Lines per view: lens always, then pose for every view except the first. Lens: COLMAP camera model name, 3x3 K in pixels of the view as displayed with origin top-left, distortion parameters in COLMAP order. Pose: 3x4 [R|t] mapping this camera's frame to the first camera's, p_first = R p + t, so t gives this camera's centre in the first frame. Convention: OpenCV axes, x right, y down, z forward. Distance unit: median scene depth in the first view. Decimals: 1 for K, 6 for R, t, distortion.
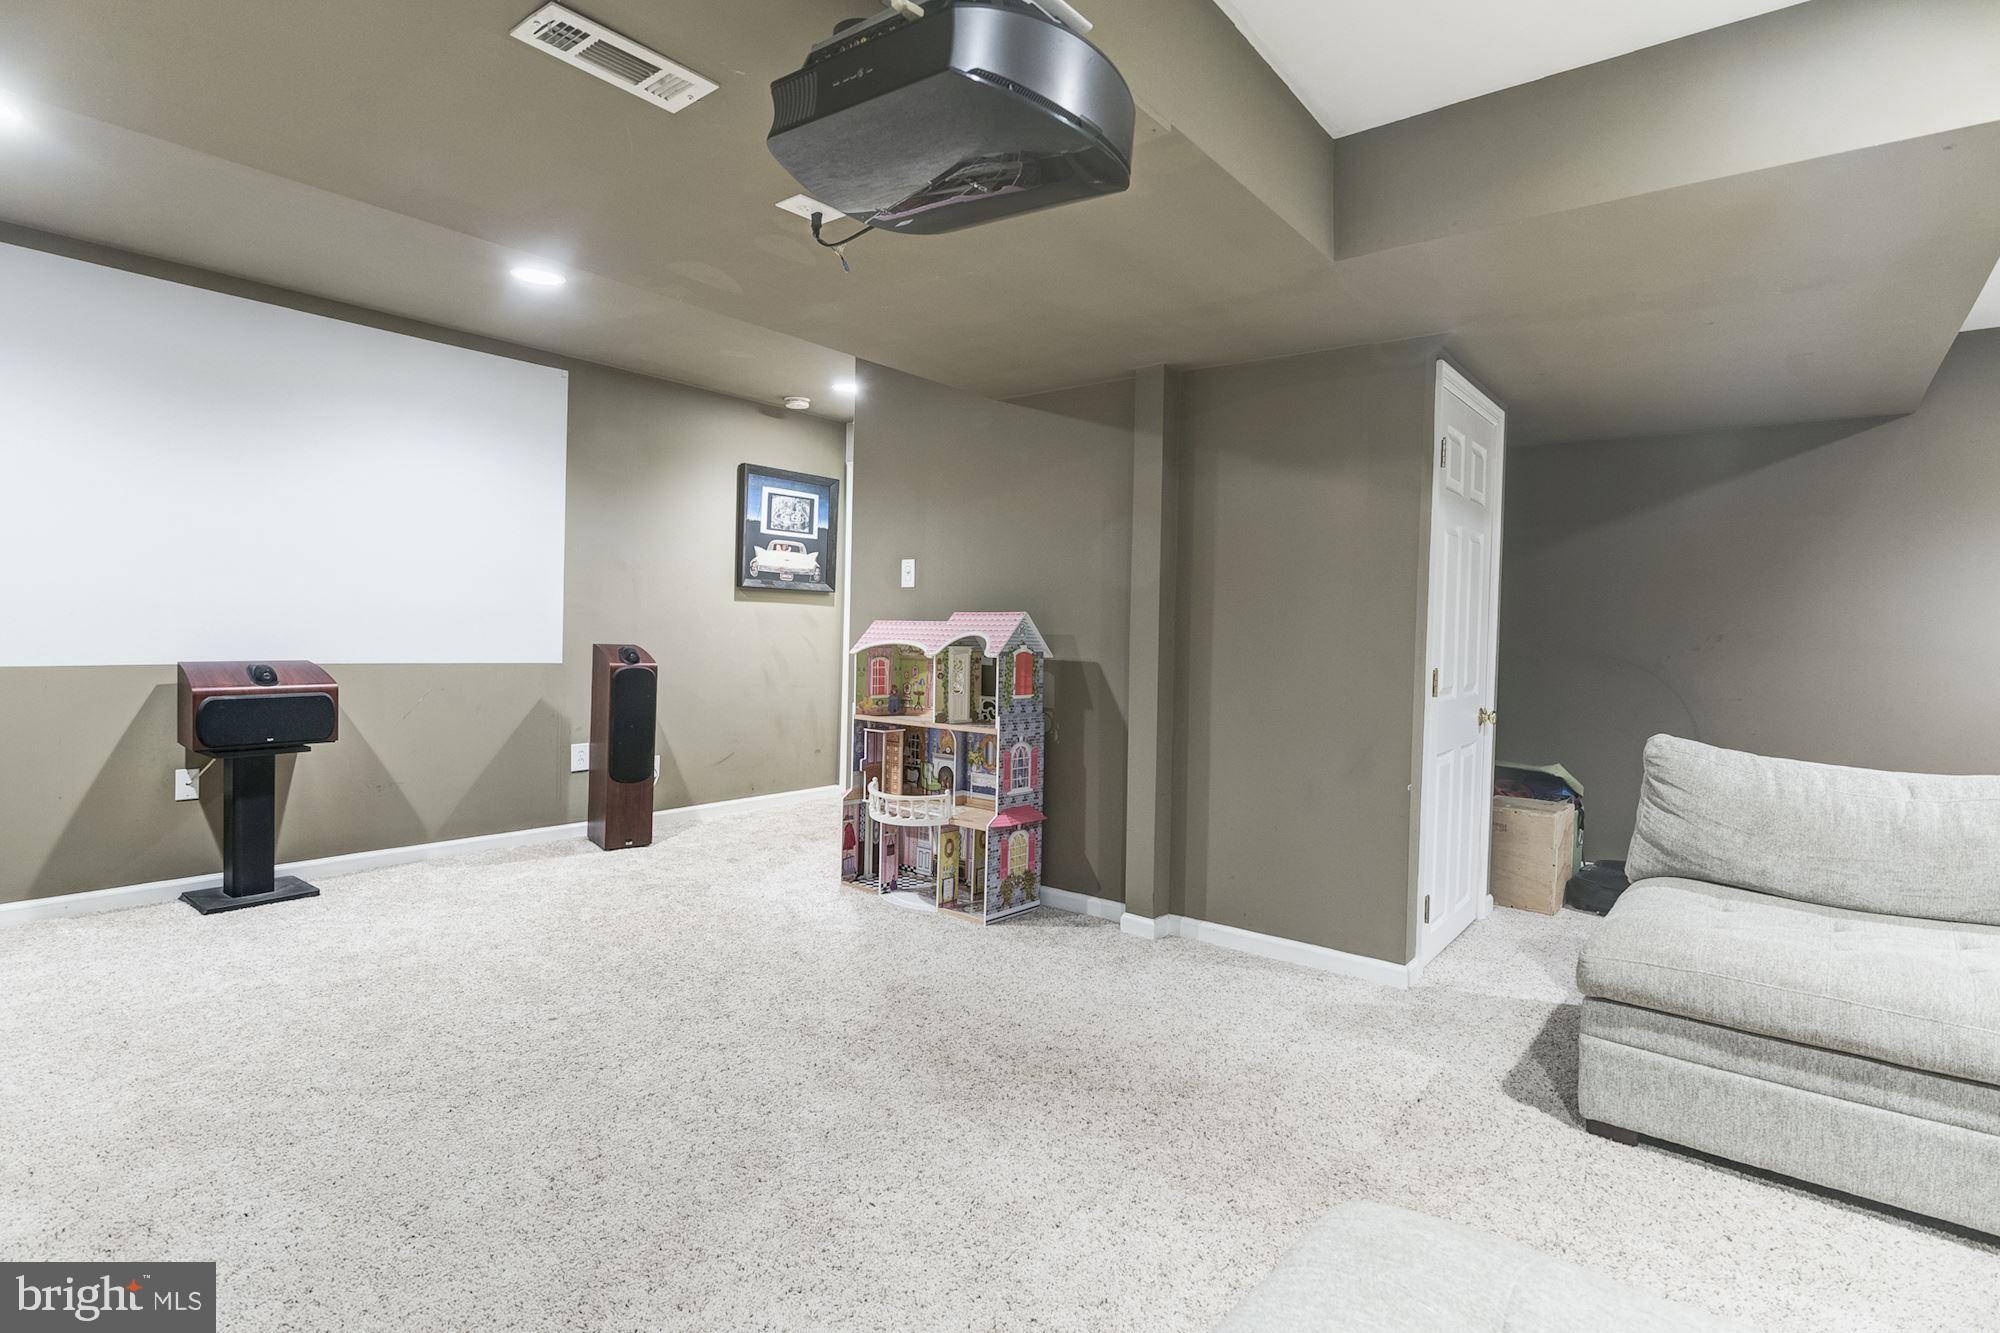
lens RADIAL K [[989.2, 0, 997.3], [0, 989.2, 652.7], [0, 0, 1]] dist [-0.008688, 0.000024]
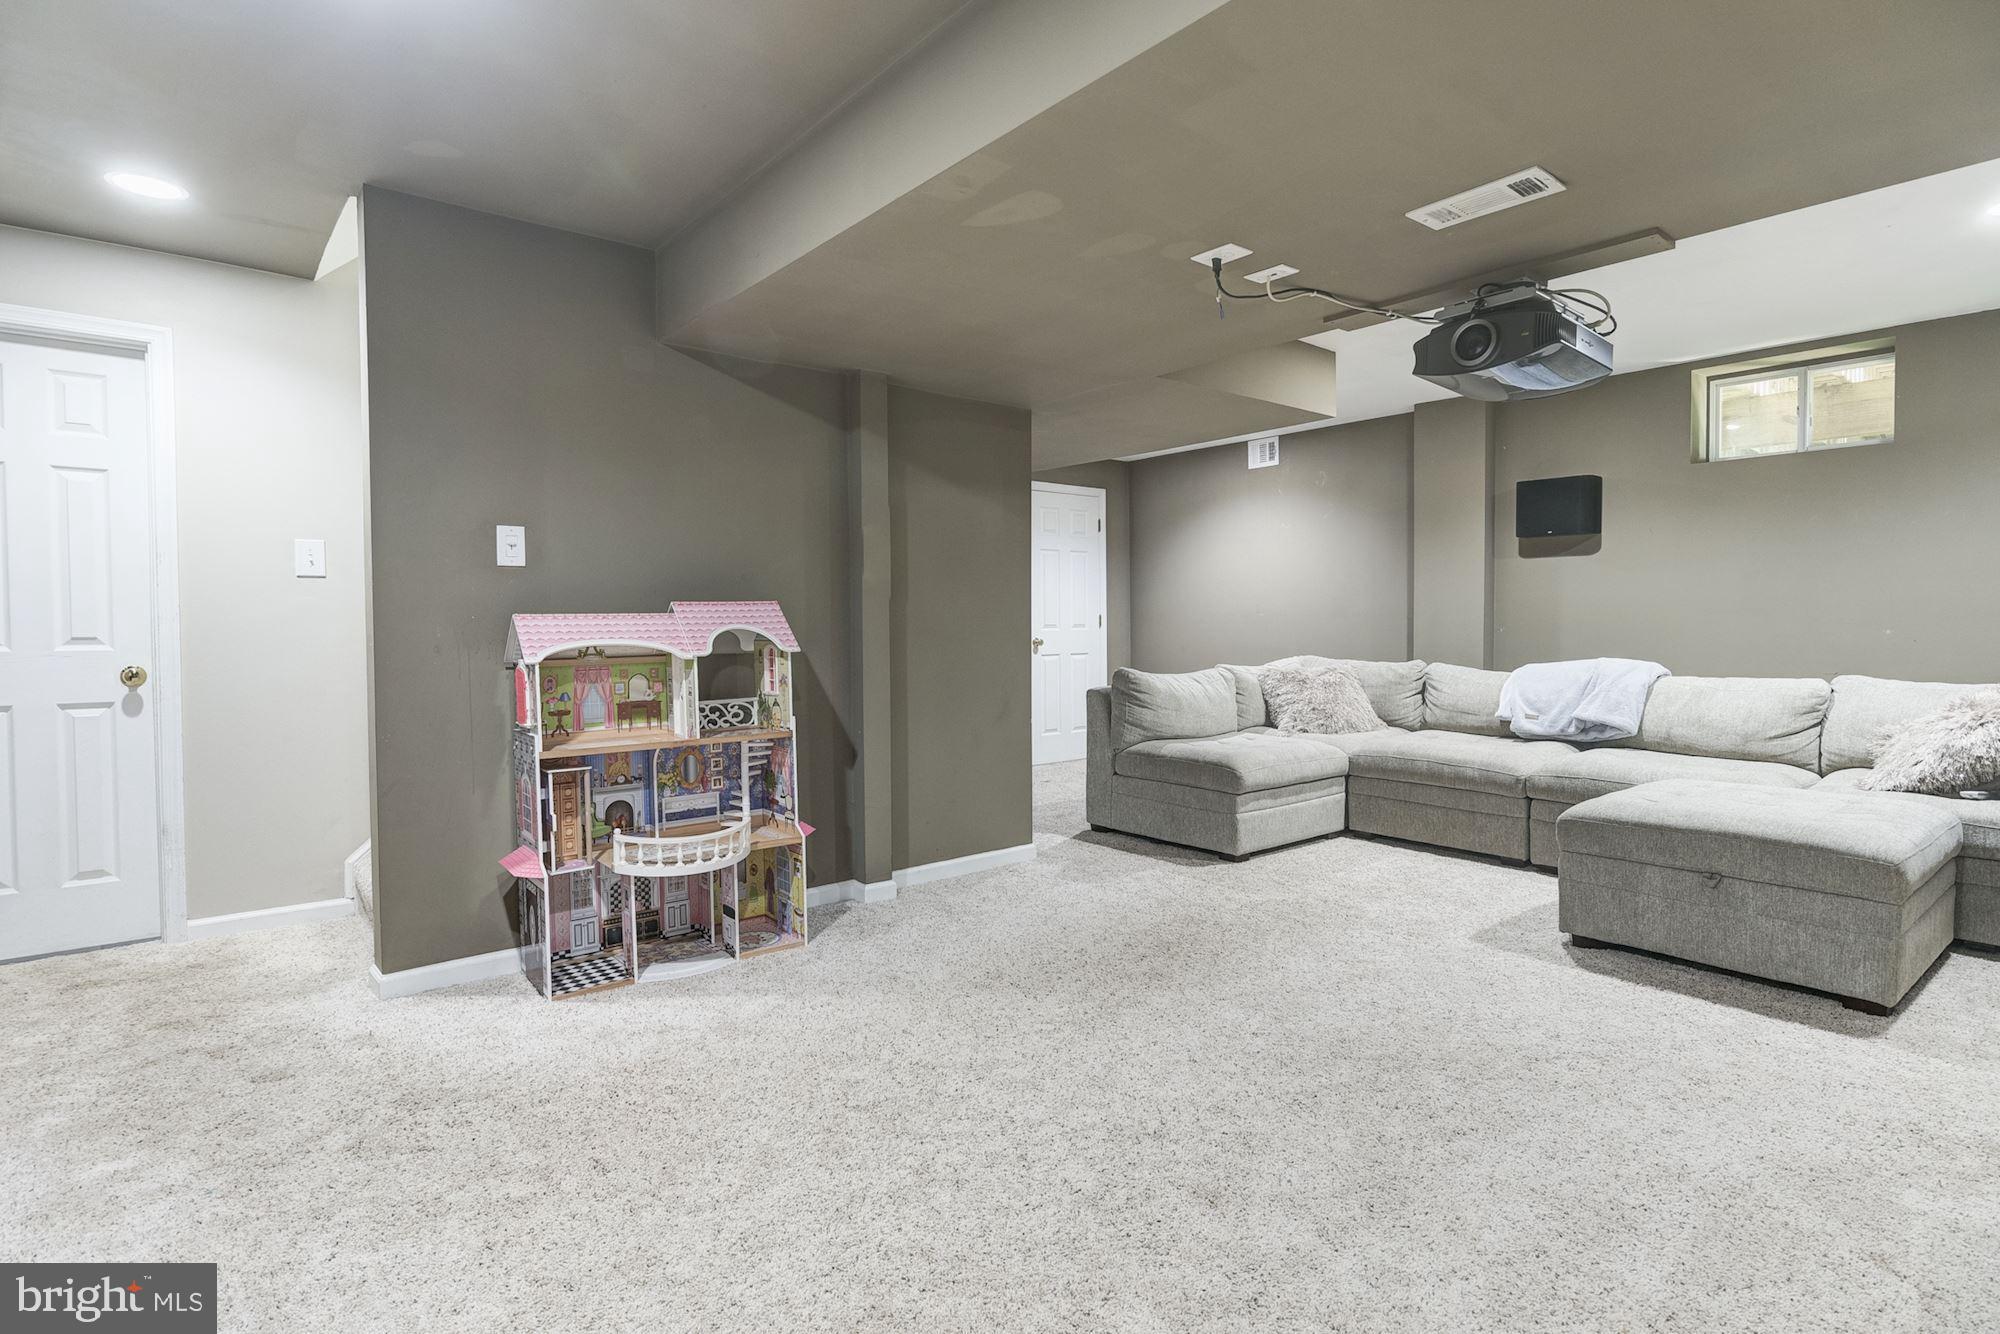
lens RADIAL K [[989.2, 0, 997.3], [0, 989.2, 653.2], [0, 0, 1]] dist [-0.008688, 0.000024]
pose [[0.201956, -0.059536, 0.977583, -0.942653], [0.036222, 0.997922, 0.053292, -0.039291], [-0.978725, 0.024647, 0.203693, 0.699806]]
